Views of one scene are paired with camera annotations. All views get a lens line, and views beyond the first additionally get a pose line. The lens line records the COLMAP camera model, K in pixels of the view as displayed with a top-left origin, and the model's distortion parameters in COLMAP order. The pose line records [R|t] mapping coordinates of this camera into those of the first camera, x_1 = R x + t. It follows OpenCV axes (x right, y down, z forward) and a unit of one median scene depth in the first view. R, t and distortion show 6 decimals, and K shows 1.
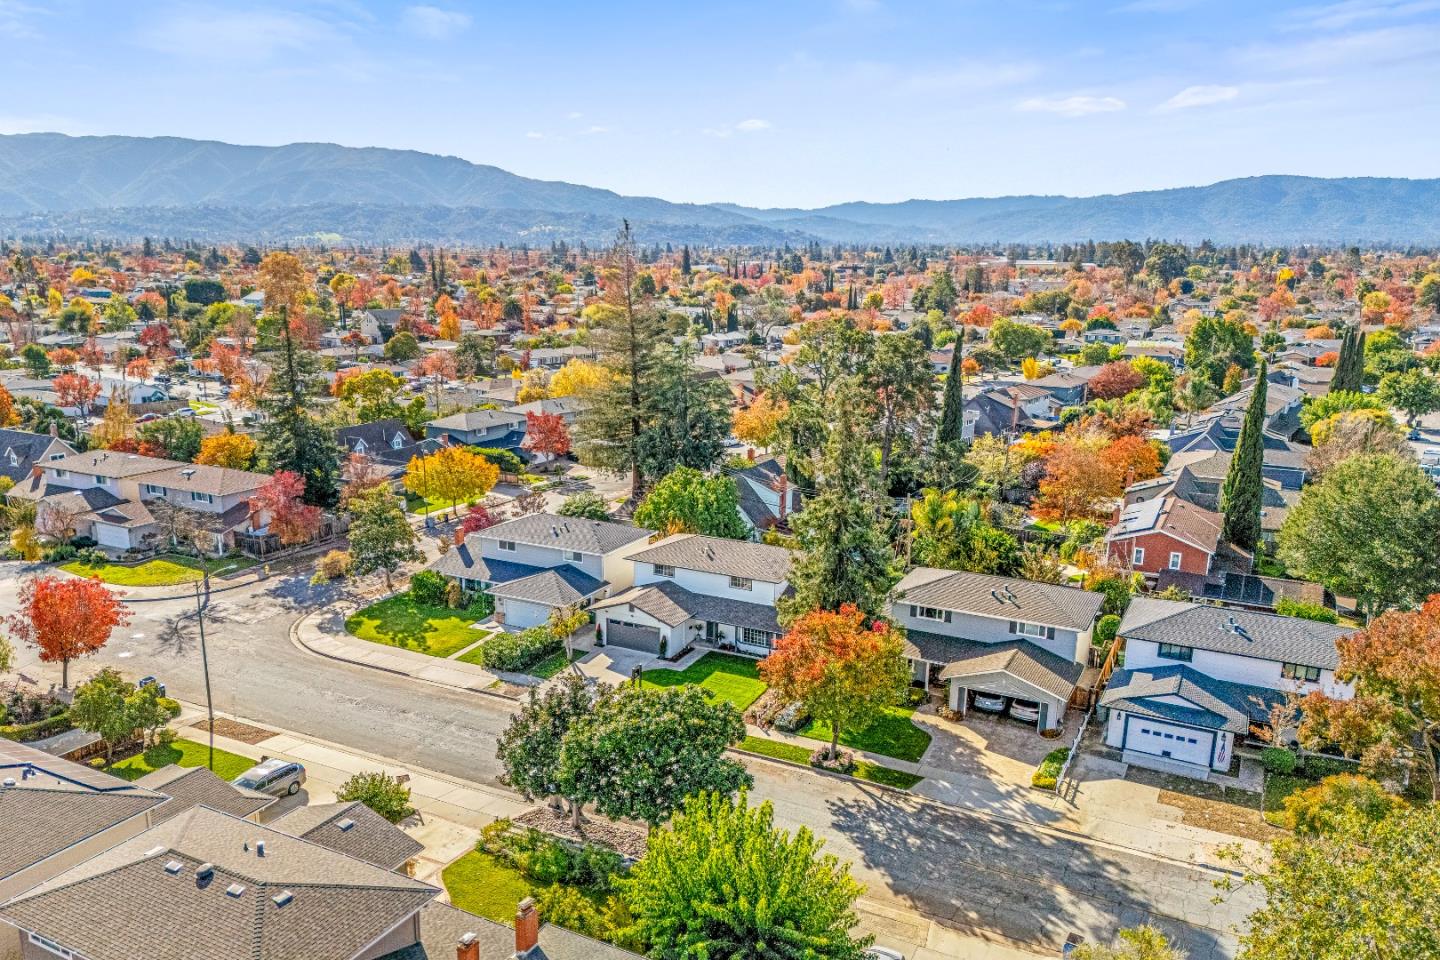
lens RADIAL K [[1082.8, 0, 709.3], [0, 1082.8, 516.4], [0, 0, 1]] dist [0.069247, -0.067275]
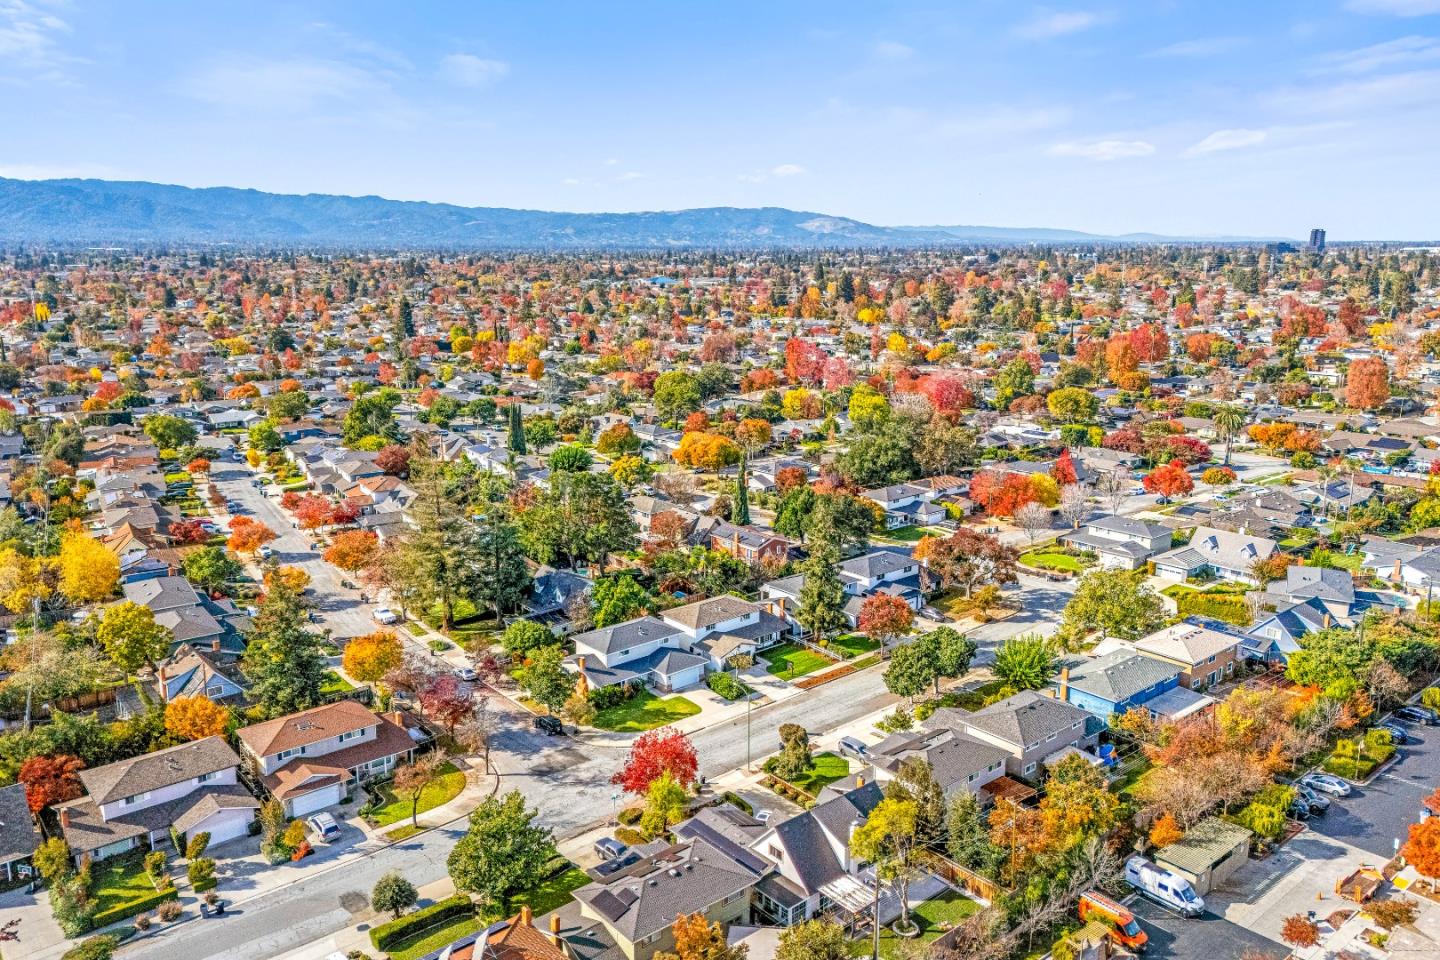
lens RADIAL K [[1070.7, 0, 715.3], [0, 1070.7, 463.2], [0, 0, 1]] dist [0.108066, -0.125158]
pose [[0.382982, -0.193761, 0.903206, -1.629469], [0.223592, 0.968124, 0.112879, -0.422609], [-0.896287, 0.158719, 0.414098, 0.195961]]
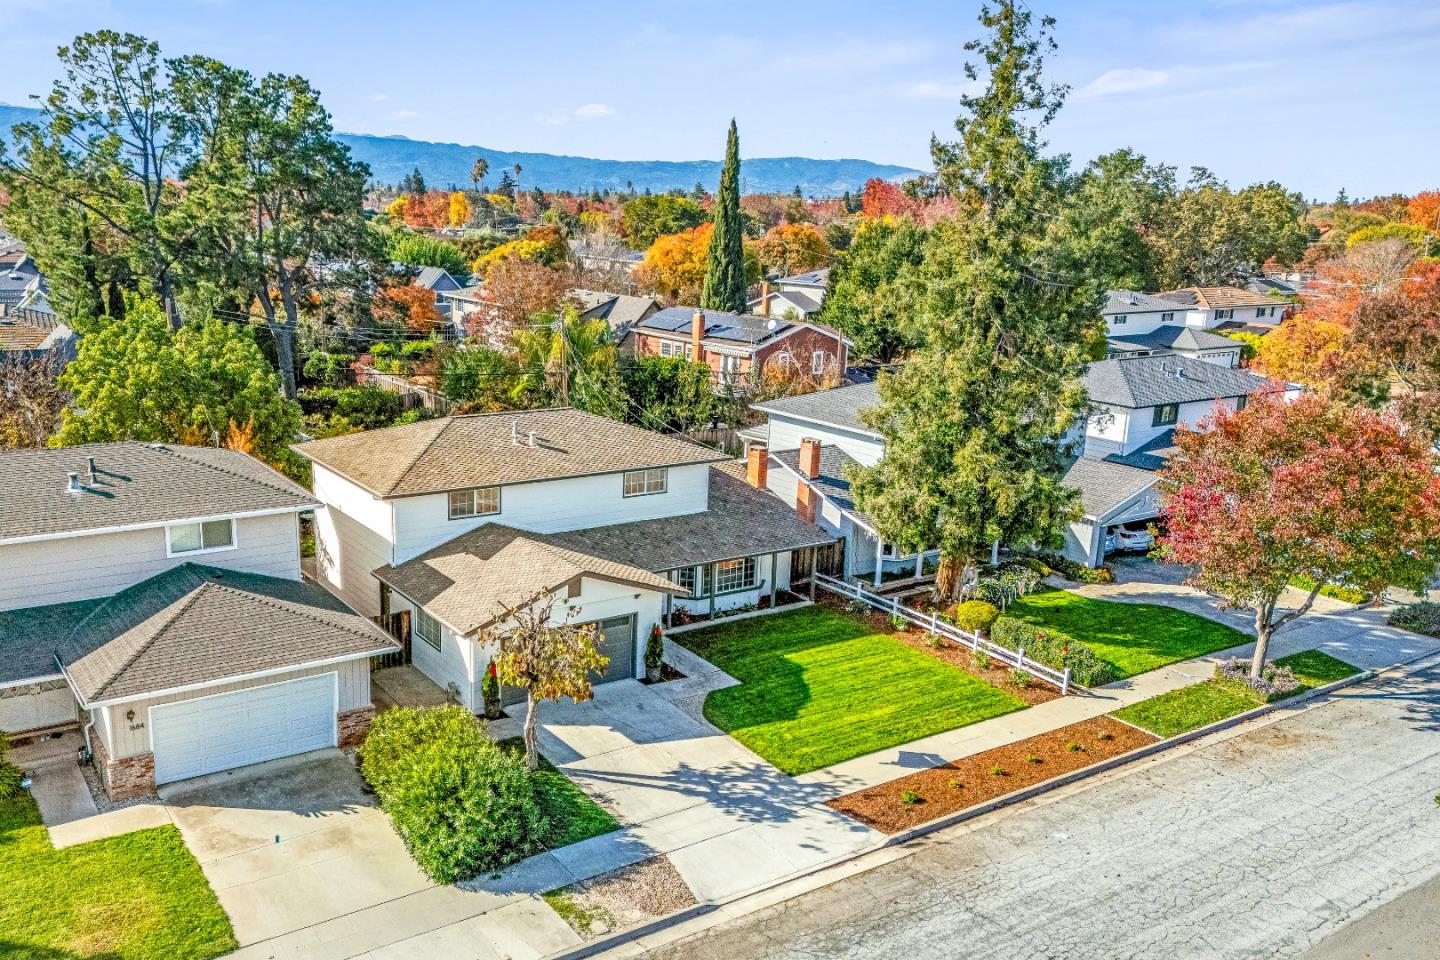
lens RADIAL K [[1192.6, 0, 608.9], [0, 1192.6, 525.4], [0, 0, 1]] dist [0.121693, -0.192231]
pose [[0.507561, -0.223019, 0.832253, -0.398929], [0.192110, 0.970897, 0.143011, 0.002713], [-0.839926, 0.087297, 0.535634, 0.713077]]
